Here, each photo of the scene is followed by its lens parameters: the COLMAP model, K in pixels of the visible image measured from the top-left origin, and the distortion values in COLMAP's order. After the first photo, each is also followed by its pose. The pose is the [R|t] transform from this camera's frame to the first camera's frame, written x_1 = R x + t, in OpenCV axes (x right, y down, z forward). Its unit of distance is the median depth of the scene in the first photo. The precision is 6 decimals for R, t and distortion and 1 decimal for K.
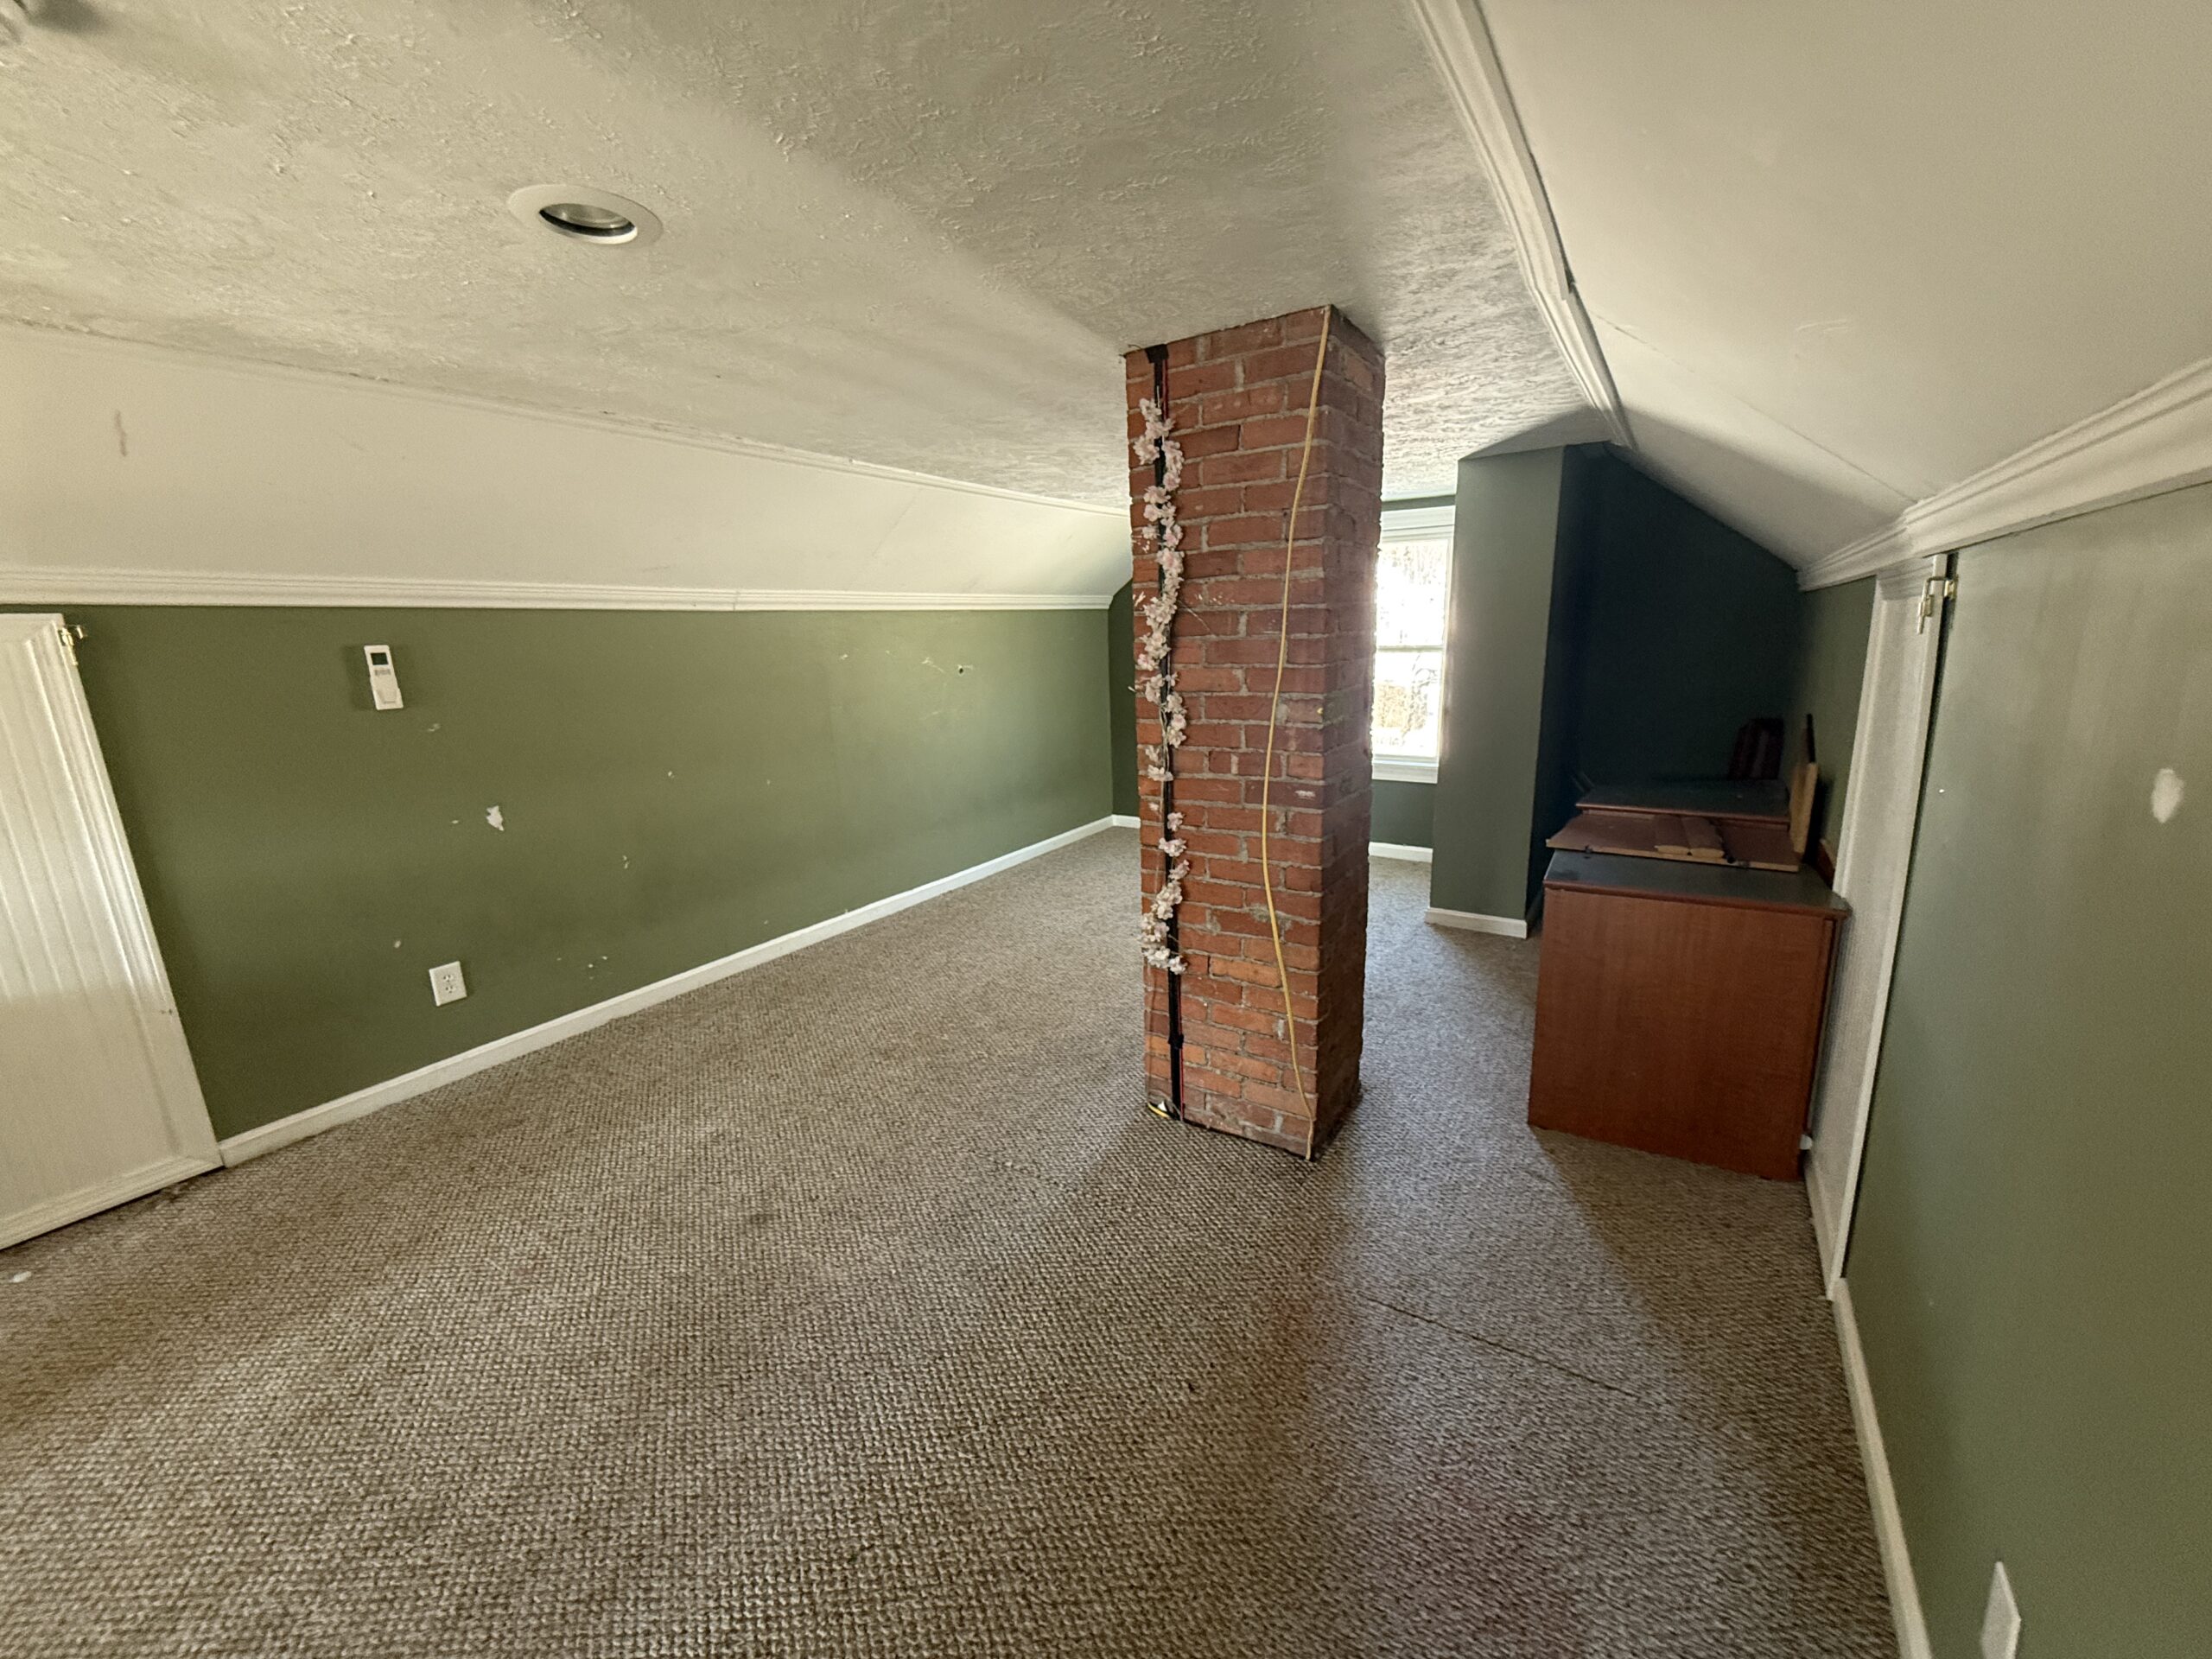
lens RADIAL K [[887.4, 0, 1119.6], [0, 887.4, 829.2], [0, 0, 1]] dist [-0.001639, 0.000802]
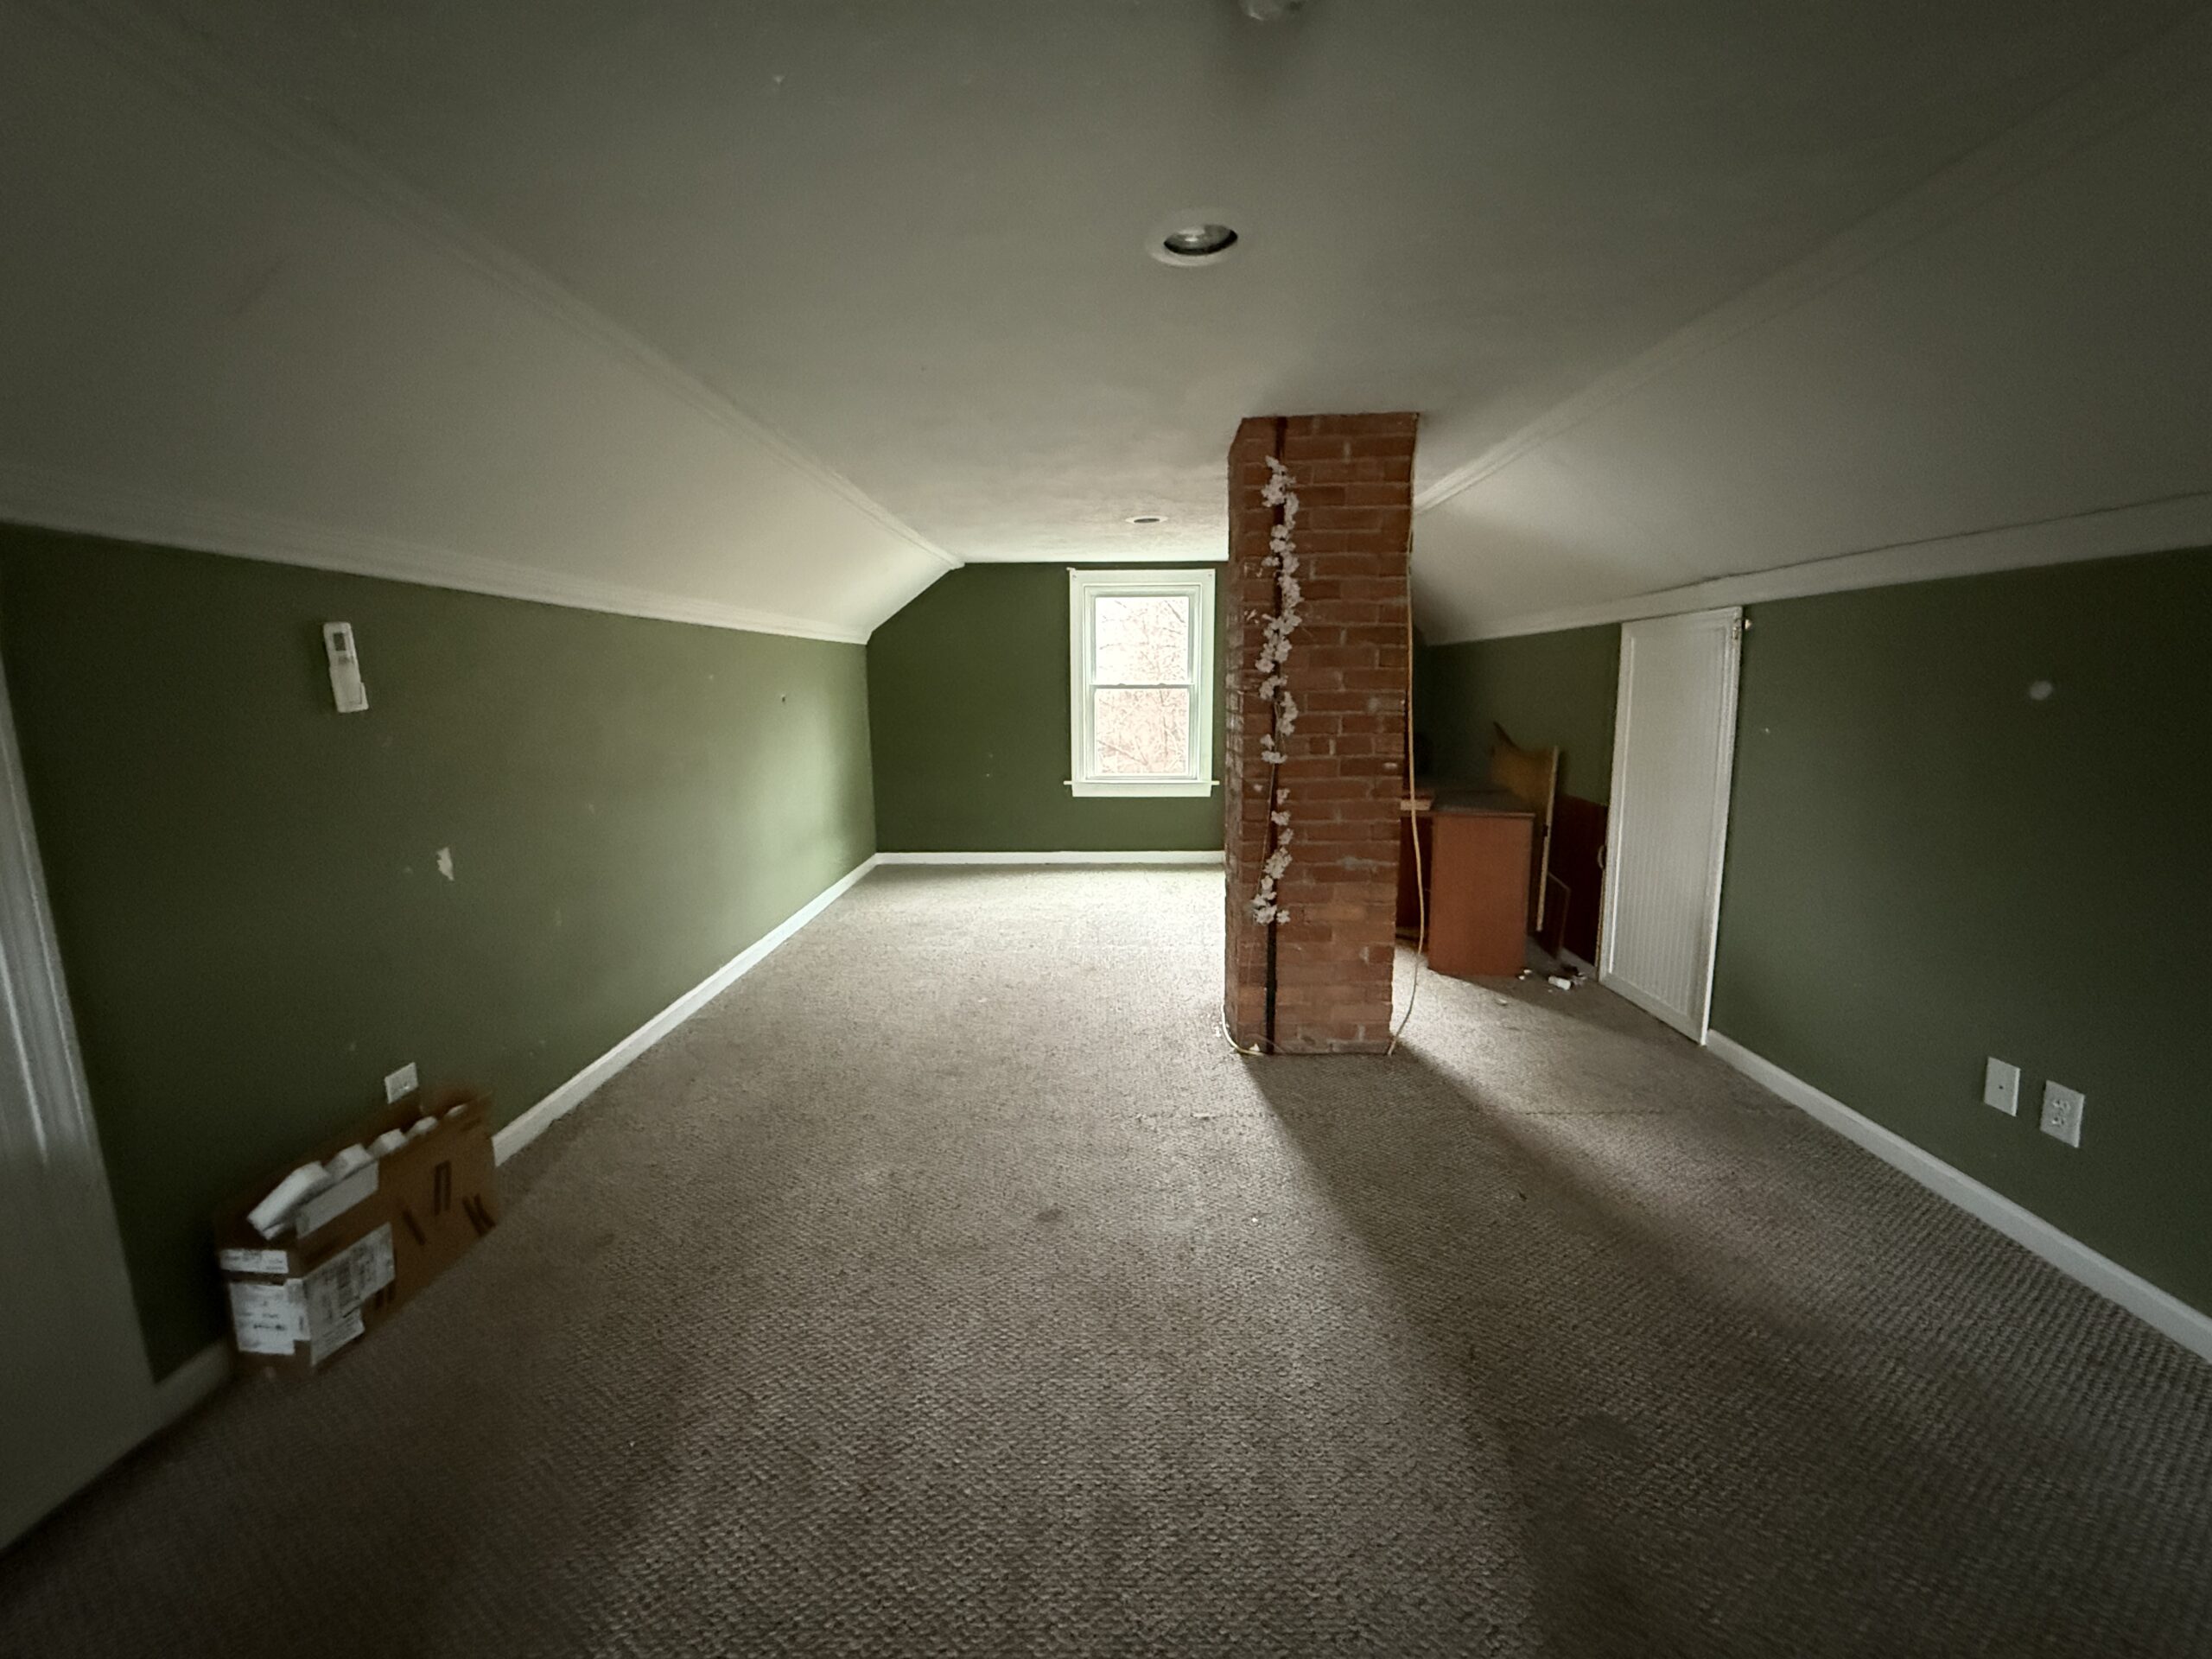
lens RADIAL K [[887.4, 0, 1101.1], [0, 887.4, 823.9], [0, 0, 1]] dist [-0.001639, 0.000802]
pose [[0.851541, -0.063954, 0.520373, -0.808574], [0.103417, 0.993521, -0.047128, 0.061336], [-0.513987, 0.093947, 0.852638, 0.096215]]
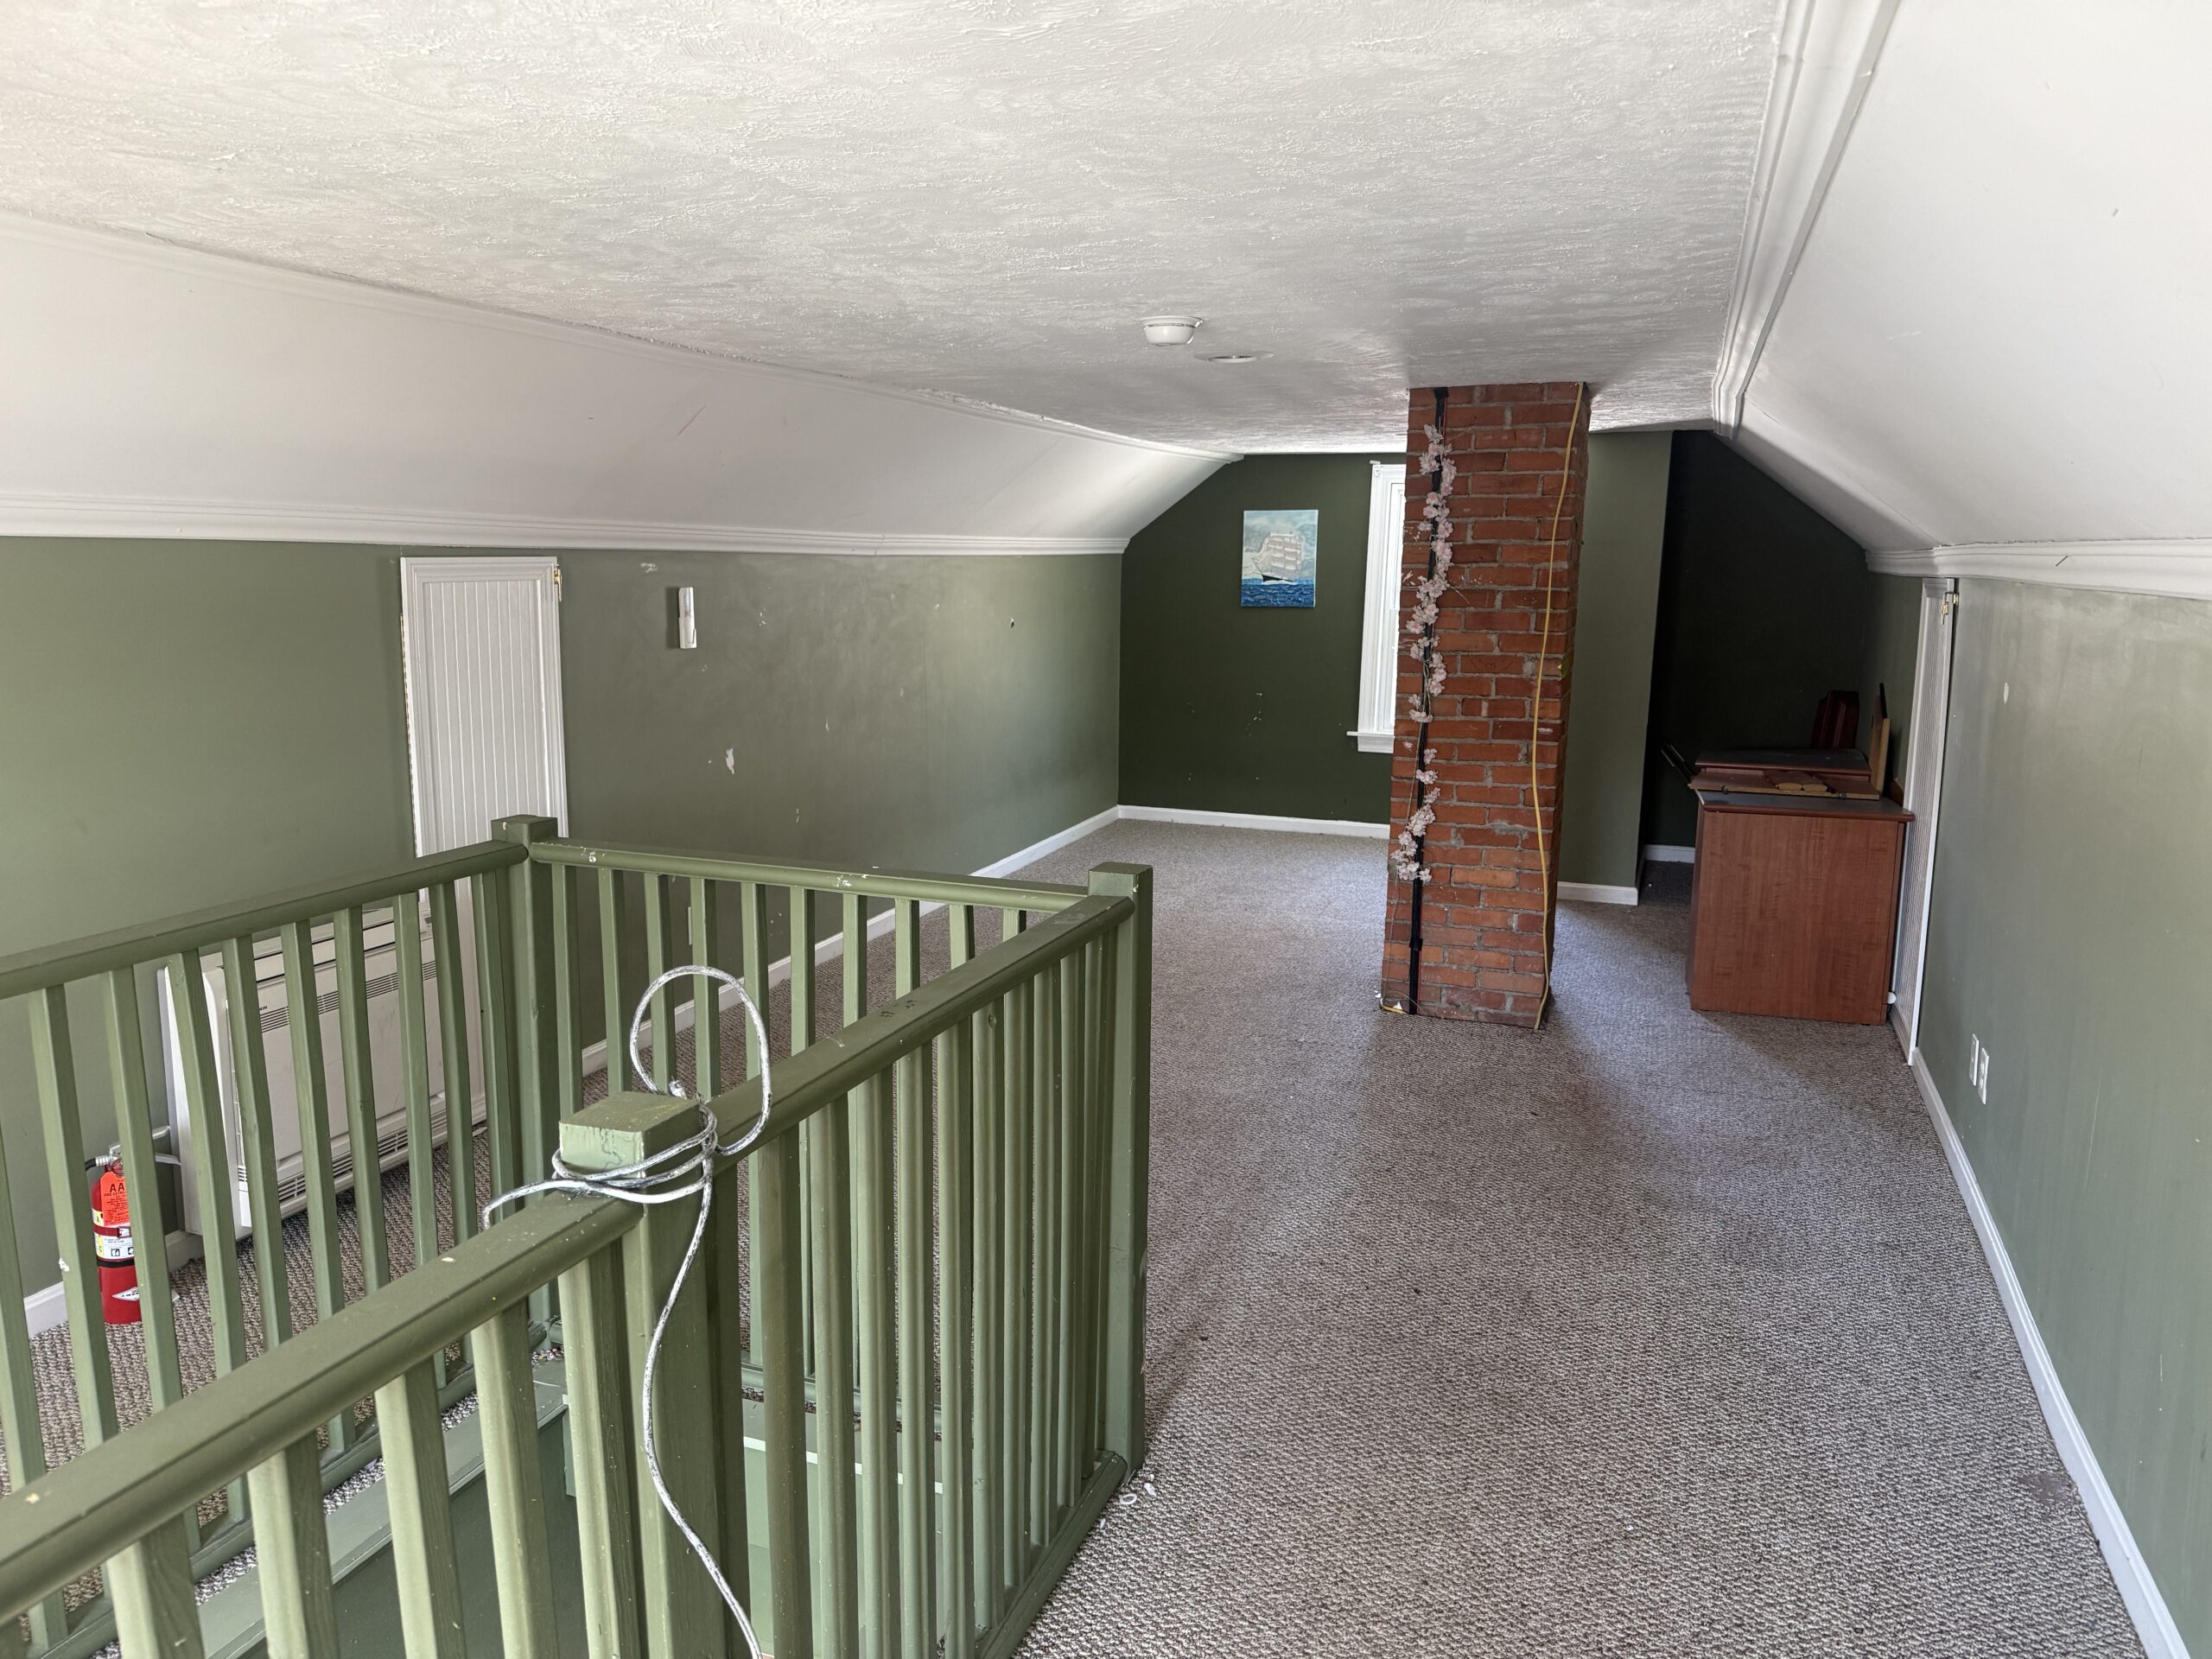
lens RADIAL K [[1594.0, 0, 1096.4], [0, 1594.0, 859.3], [0, 0, 1]] dist [0.054882, -0.069684]
pose [[0.977716, -0.002826, 0.209911, -0.885309], [0.009464, 0.999486, -0.030628, 0.205034], [-0.209717, 0.031933, 0.977241, -1.103748]]
